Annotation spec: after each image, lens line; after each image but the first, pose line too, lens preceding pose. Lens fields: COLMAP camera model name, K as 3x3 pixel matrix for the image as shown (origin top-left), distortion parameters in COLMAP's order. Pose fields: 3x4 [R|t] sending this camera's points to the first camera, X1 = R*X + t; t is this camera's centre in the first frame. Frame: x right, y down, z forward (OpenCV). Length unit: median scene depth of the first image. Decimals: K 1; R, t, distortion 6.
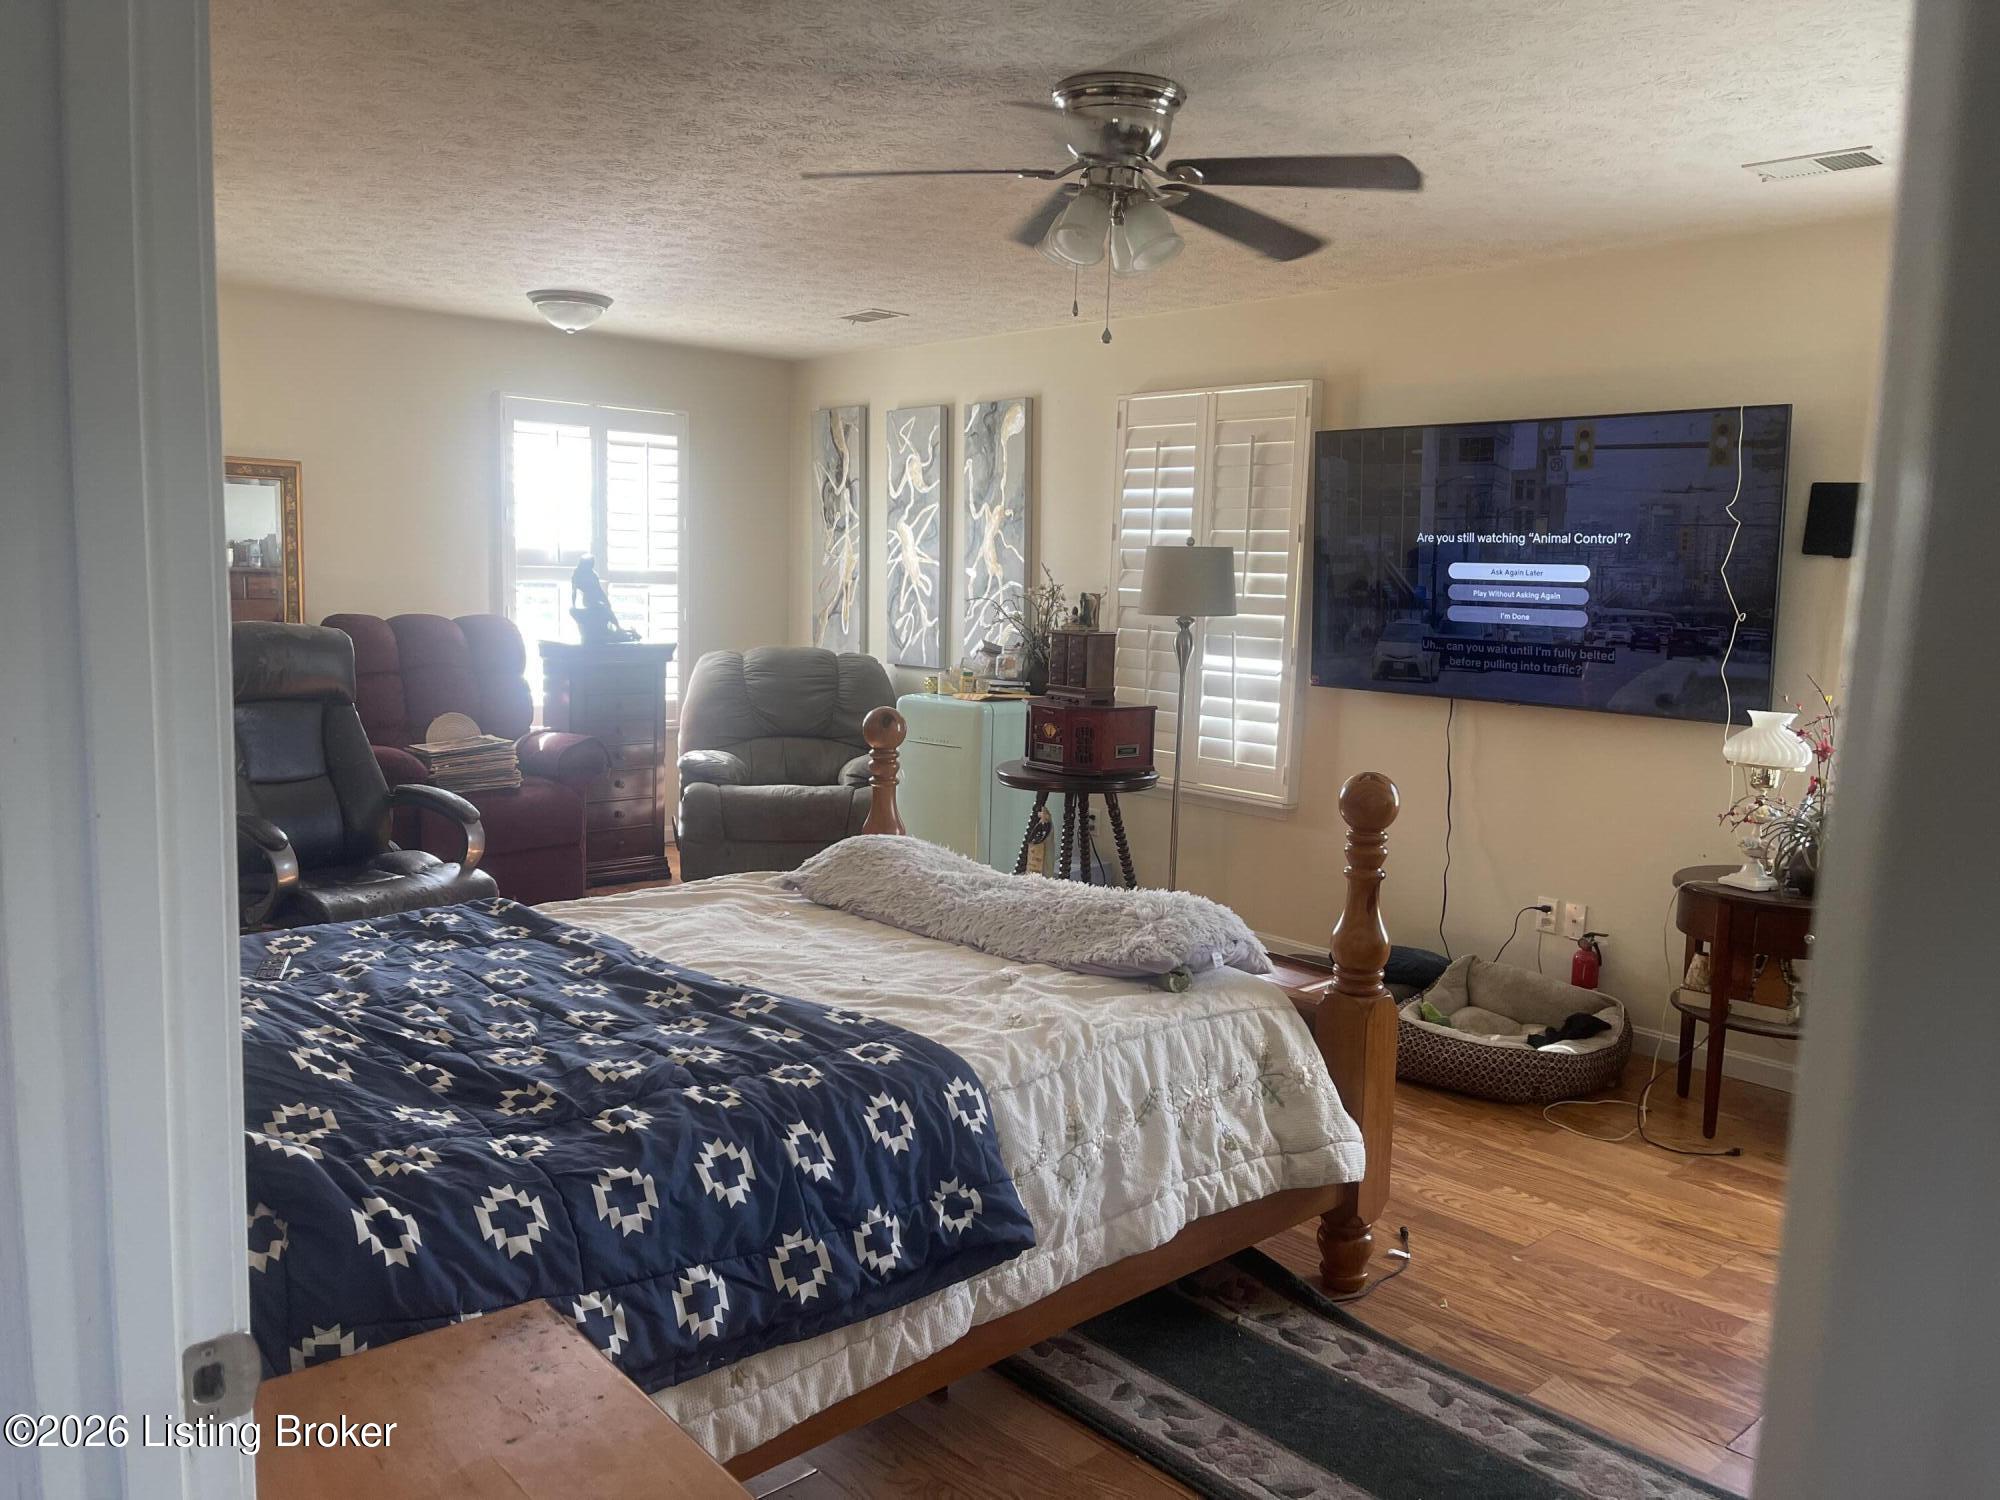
lens RADIAL K [[1493.7, 0, 1007.0], [0, 1493.7, 754.6], [0, 0, 1]] dist [0.071436, -0.087820]
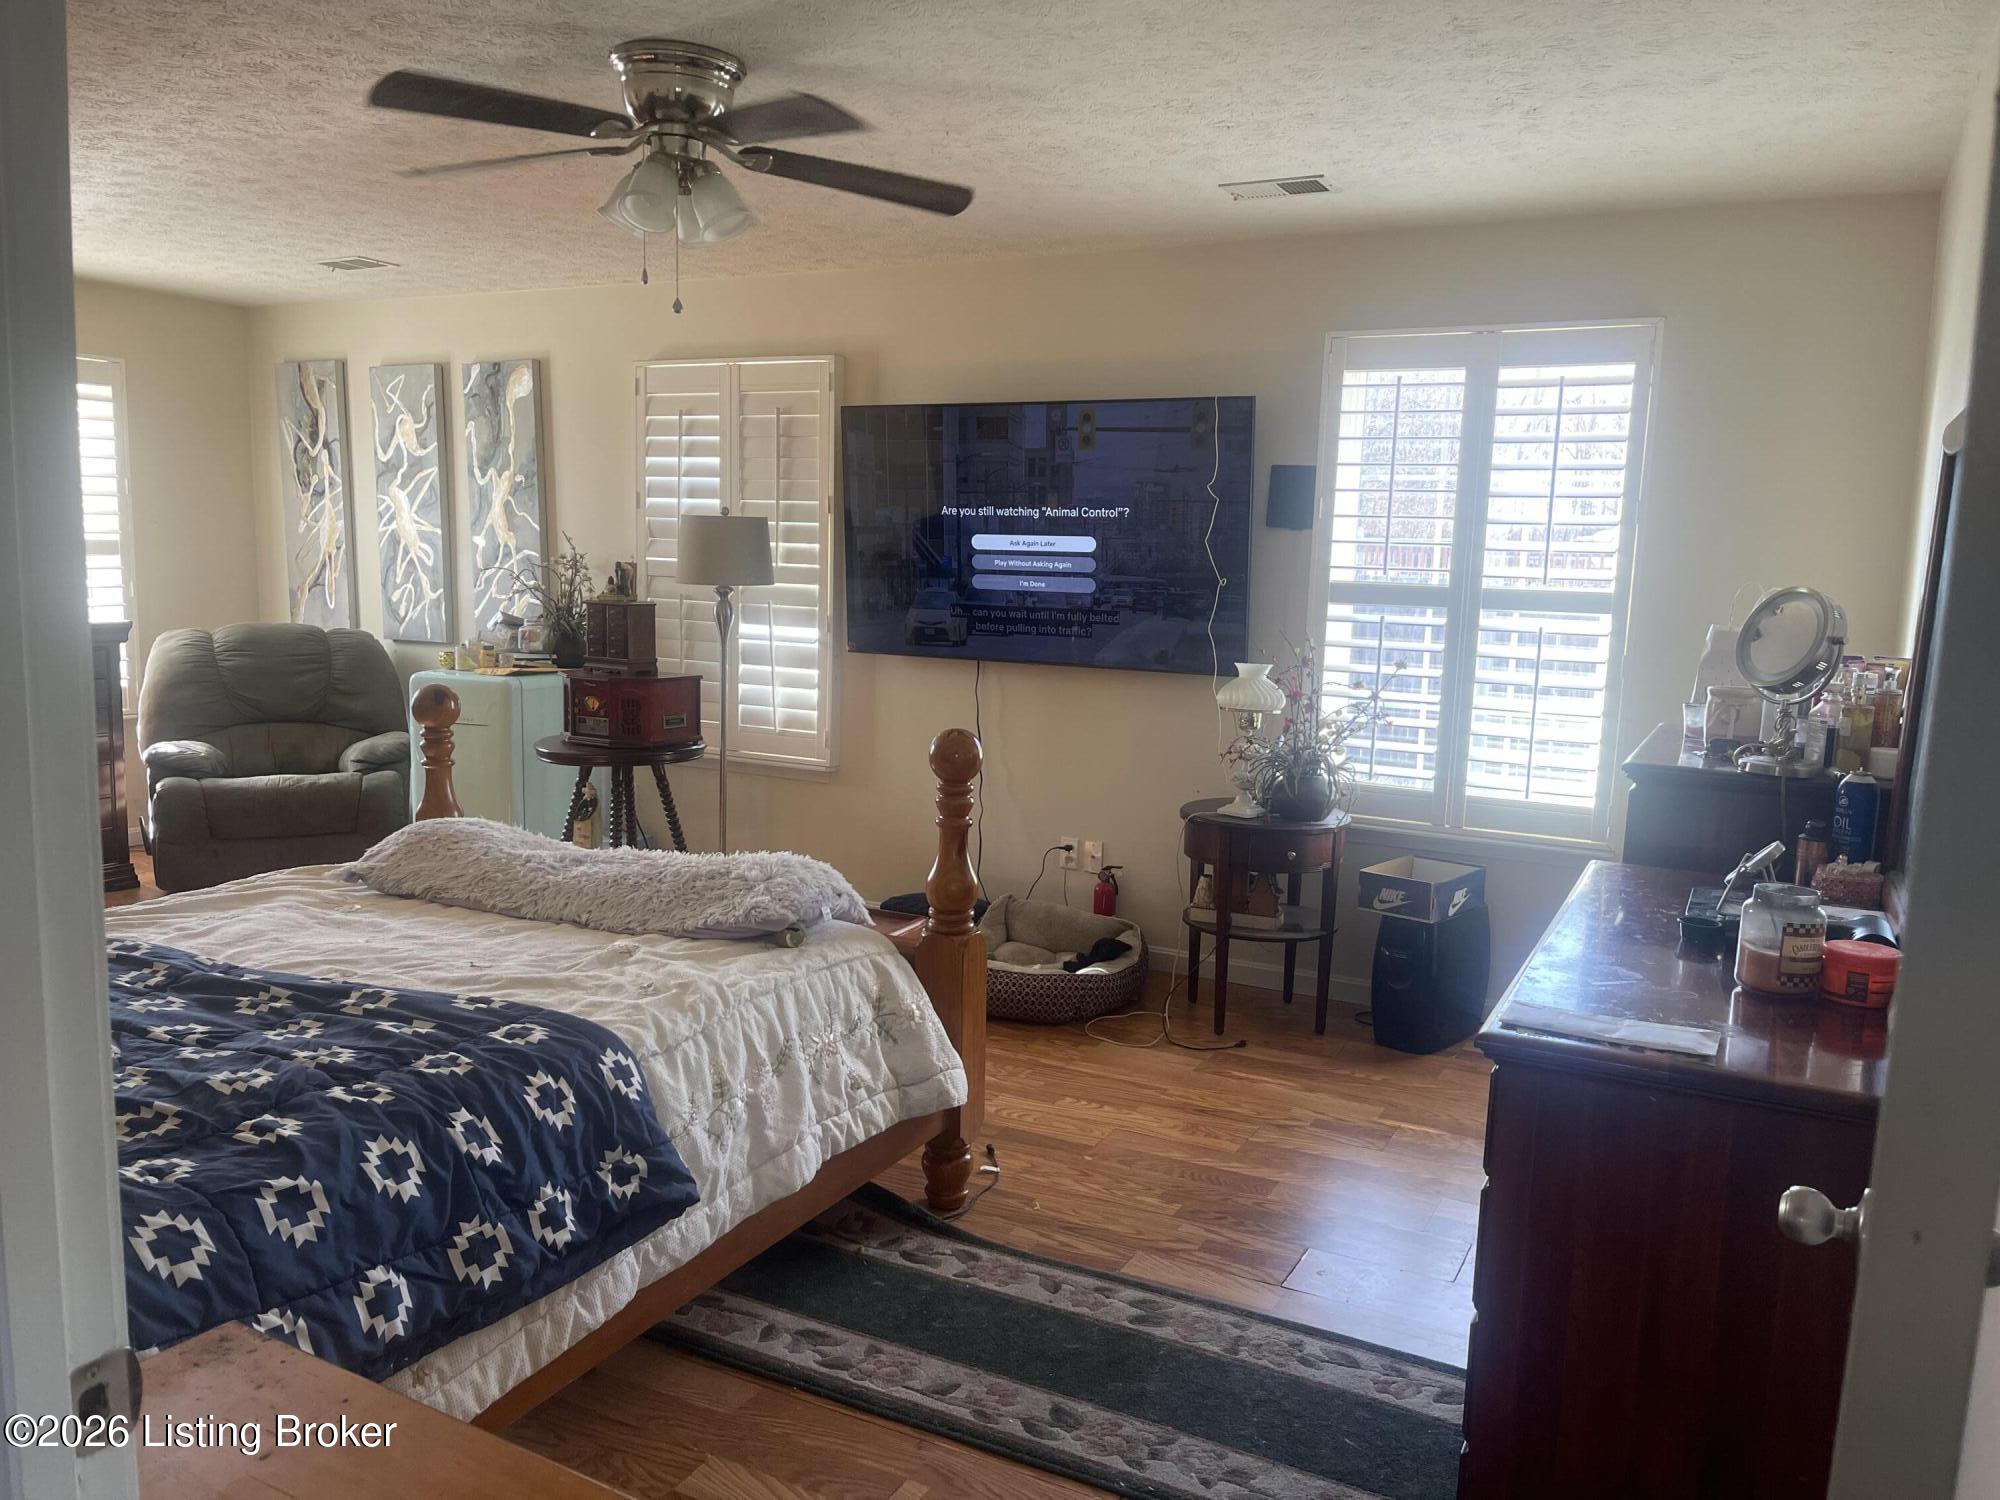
lens RADIAL K [[1493.7, 0, 987.2], [0, 1493.7, 753.8], [0, 0, 1]] dist [0.071436, -0.087820]
pose [[0.941924, -0.048398, 0.332322, -0.081051], [0.042026, 0.998769, 0.026339, 0.002366], [-0.333187, -0.010843, 0.942798, -0.018344]]
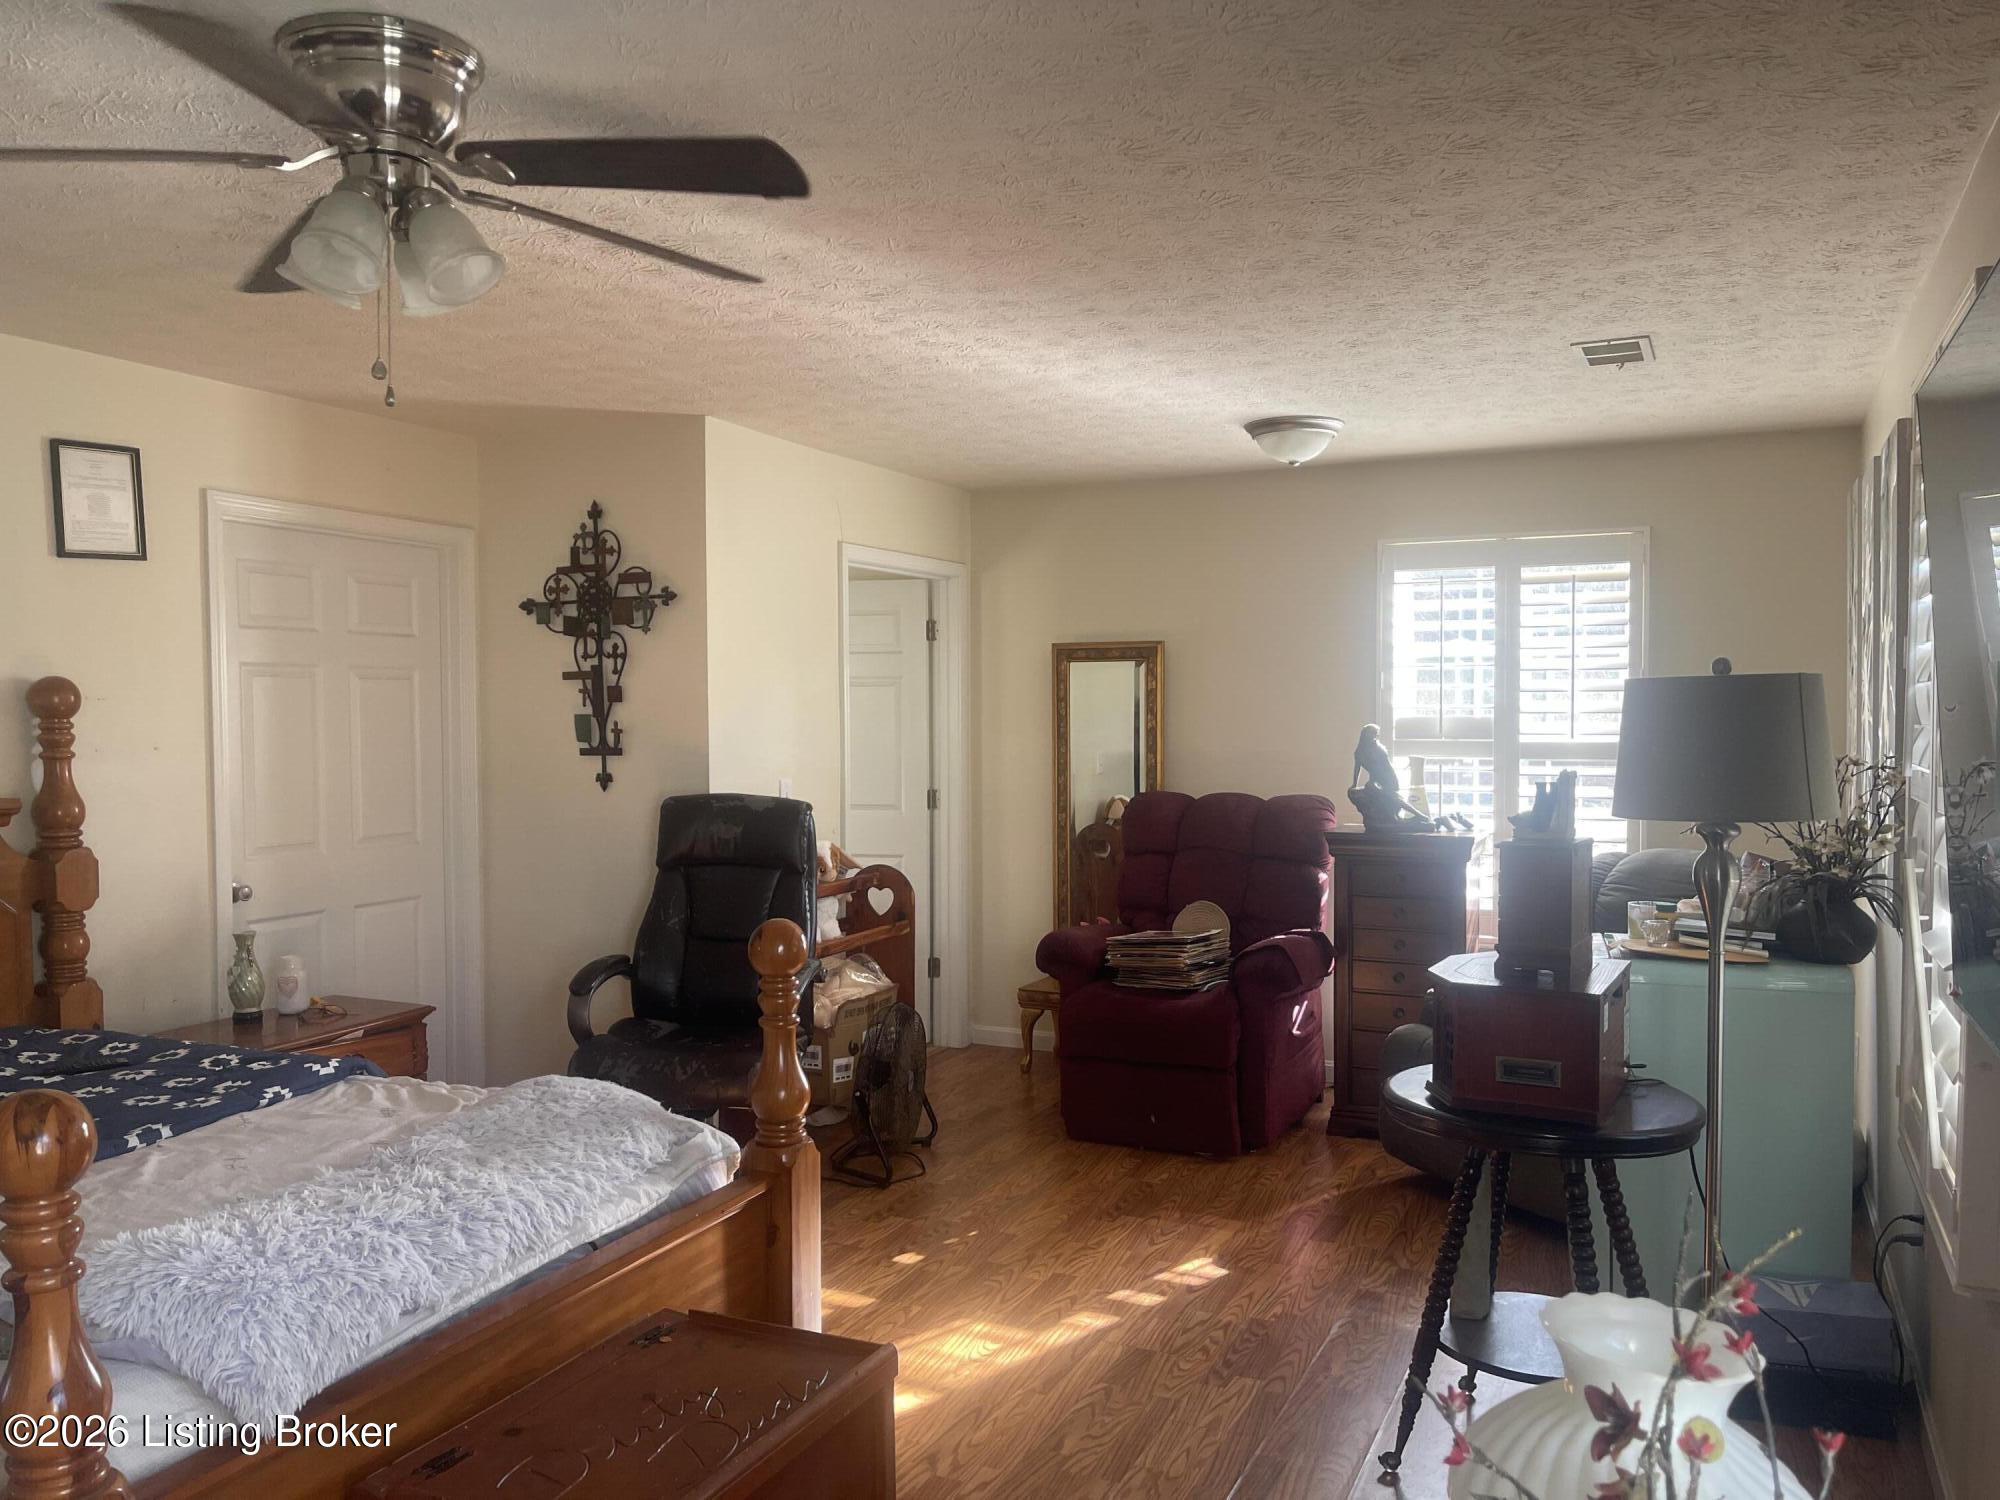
lens RADIAL K [[1493.7, 0, 1000.8], [0, 1493.7, 752.5], [0, 0, 1]] dist [0.071436, -0.087820]
pose [[0.385509, 0.002804, -0.922700, 0.670172], [-0.104773, 0.993661, -0.040755, -0.109416], [0.916736, 0.112386, 0.383359, 0.858841]]
